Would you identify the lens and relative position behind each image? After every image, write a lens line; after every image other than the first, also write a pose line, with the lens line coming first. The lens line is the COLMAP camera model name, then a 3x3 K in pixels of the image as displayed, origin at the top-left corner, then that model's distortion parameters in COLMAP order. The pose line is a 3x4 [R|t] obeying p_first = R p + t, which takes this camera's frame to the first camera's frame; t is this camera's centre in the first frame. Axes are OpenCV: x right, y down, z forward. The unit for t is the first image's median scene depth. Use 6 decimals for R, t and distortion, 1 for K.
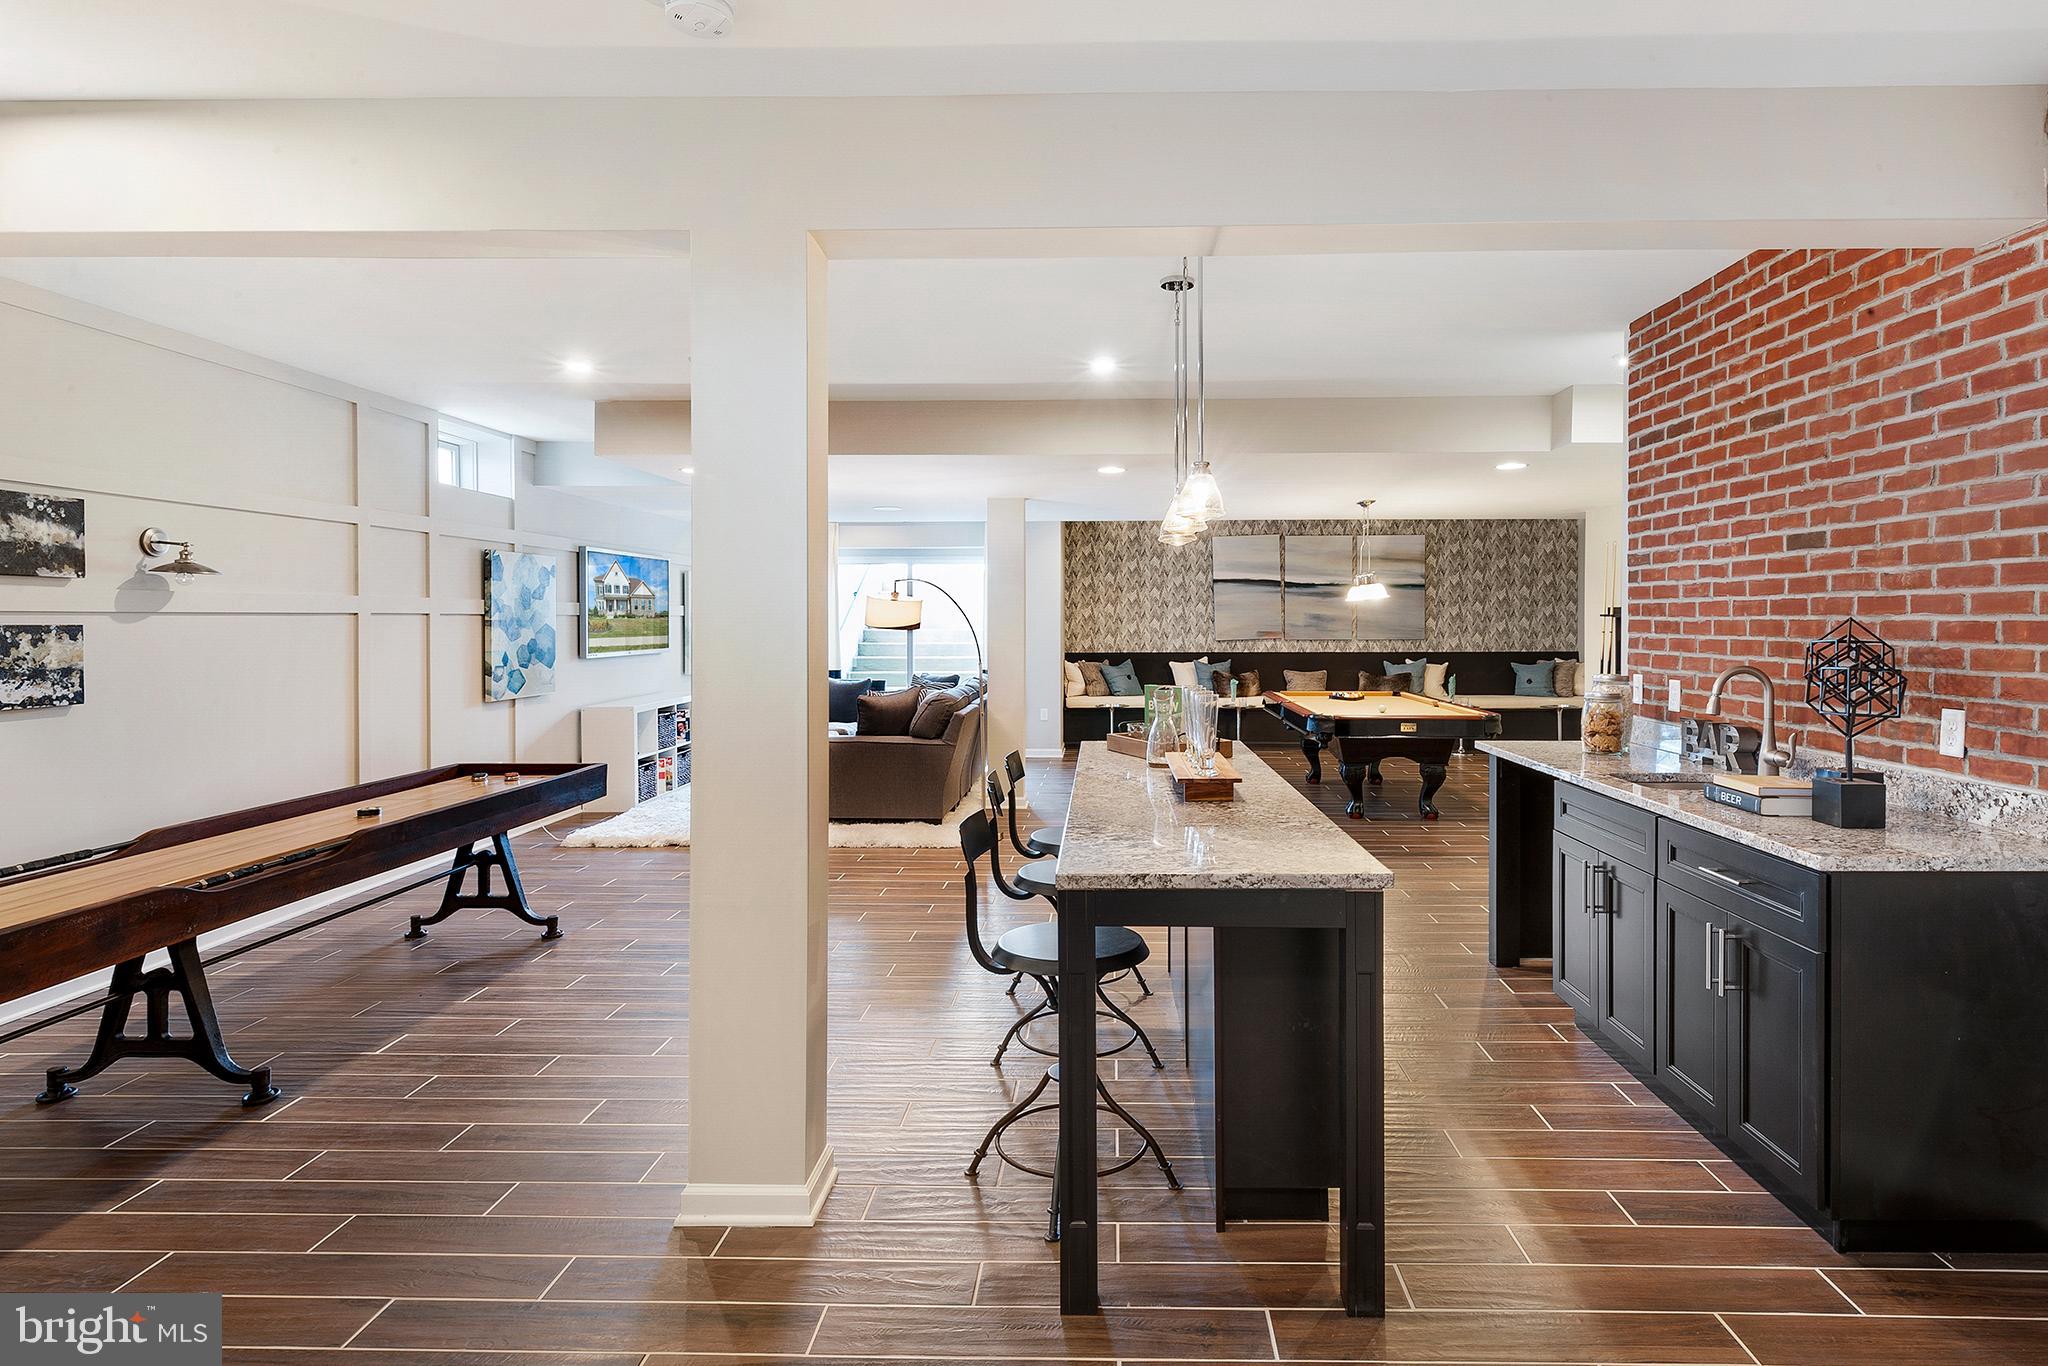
lens RADIAL K [[1033.3, 0, 1085.5], [0, 1033.3, 632.2], [0, 0, 1]] dist [0.022940, -0.007997]
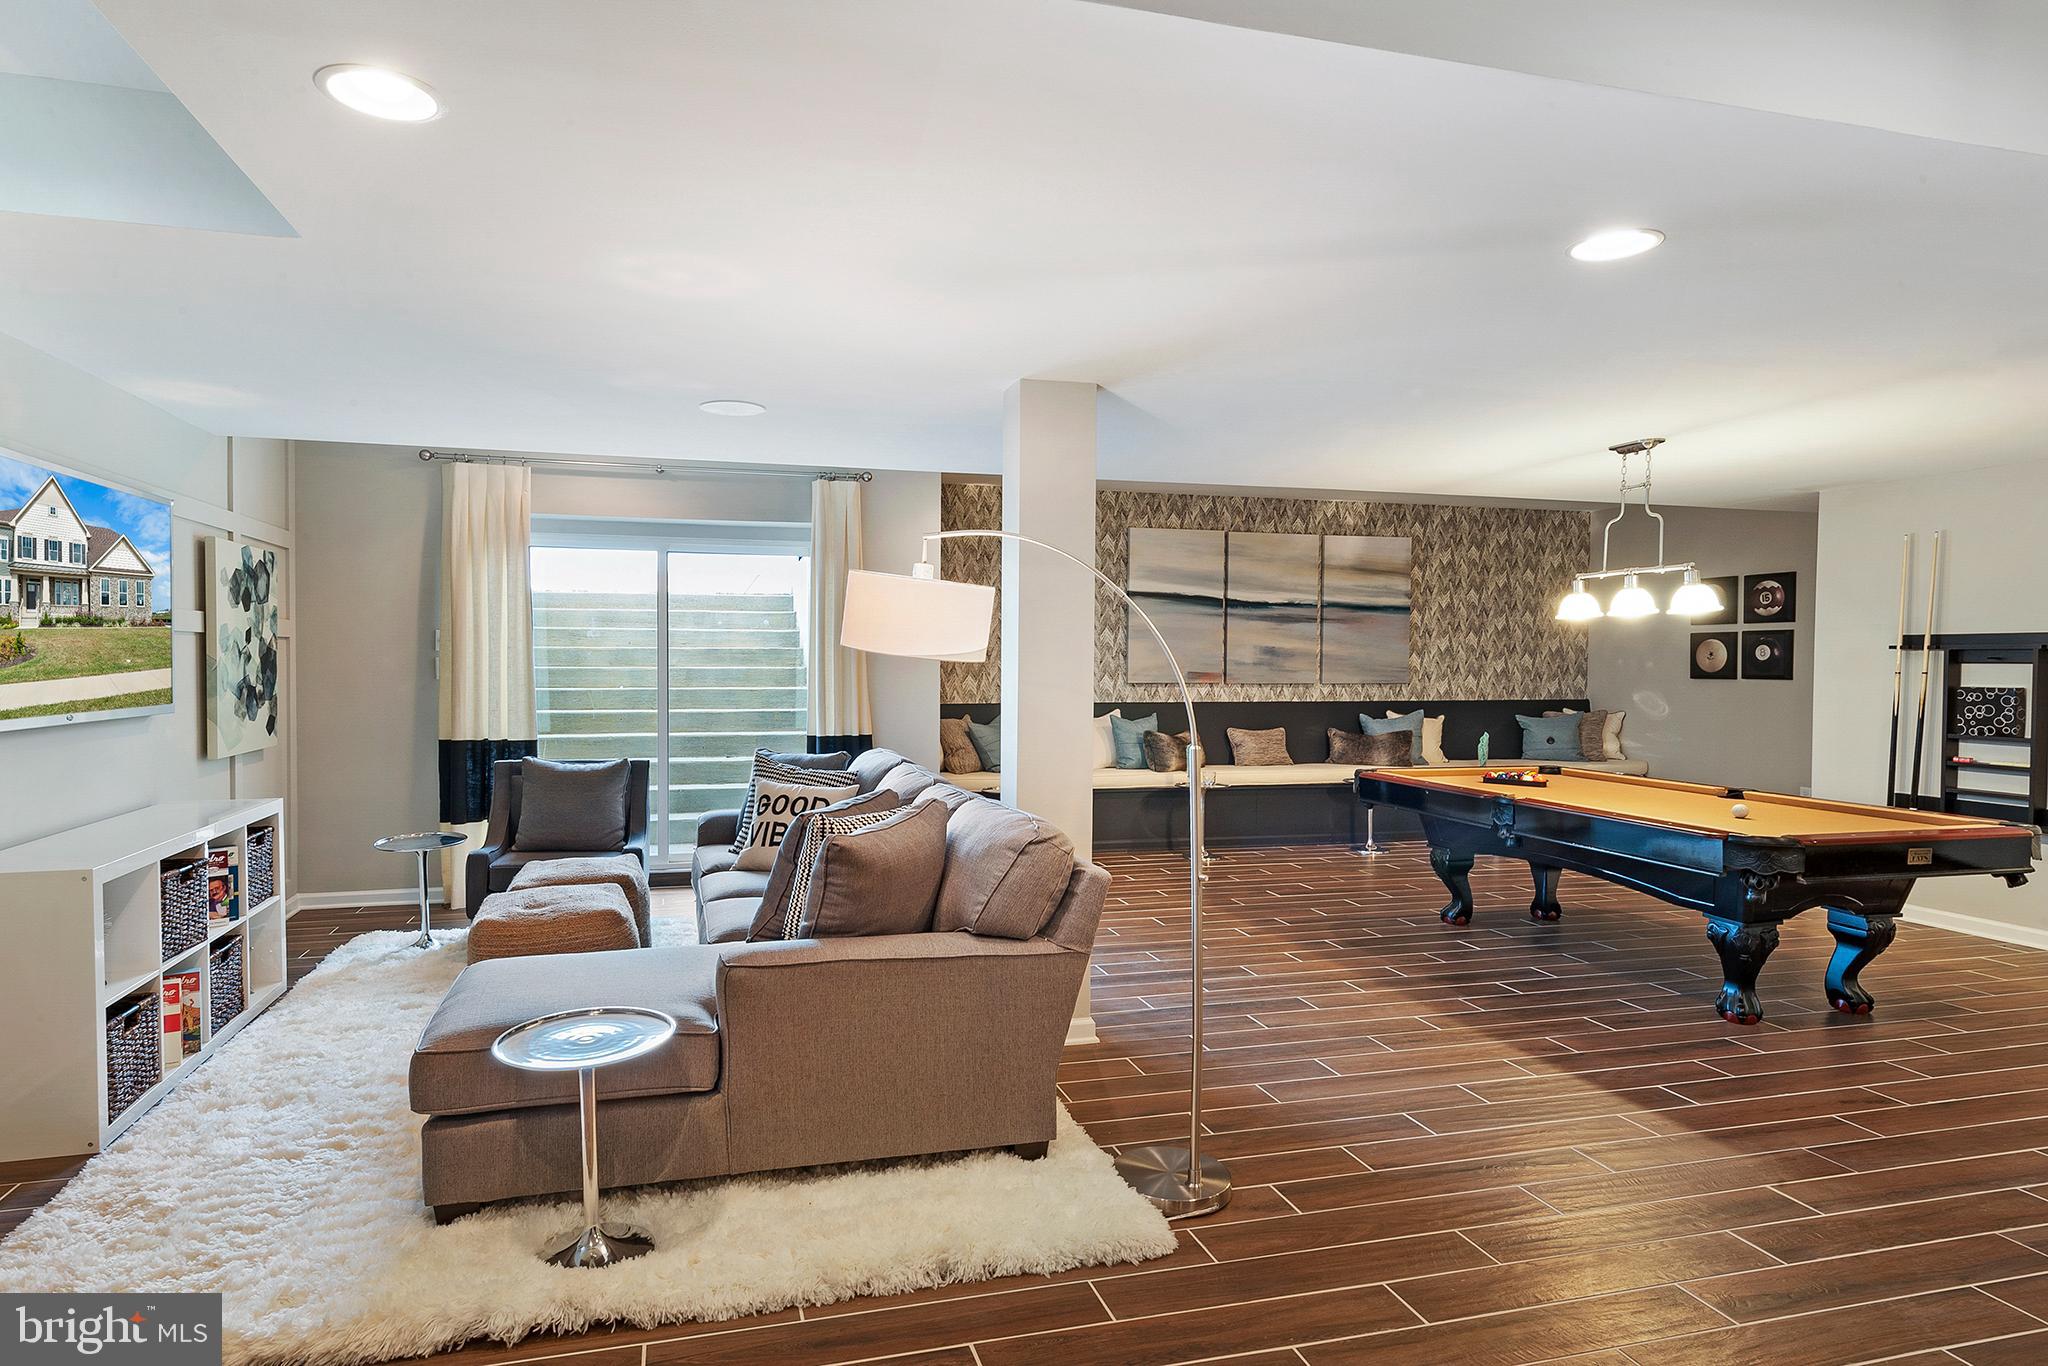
lens RADIAL K [[1159.9, 0, 1069.7], [0, 1159.9, 698.3], [0, 0, 1]] dist [-0.000664, -0.001575]
pose [[0.955317, -0.003424, 0.295564, -0.594524], [-0.002872, 0.999778, 0.020866, 0.004934], [-0.295570, -0.020782, 0.955095, 1.301990]]
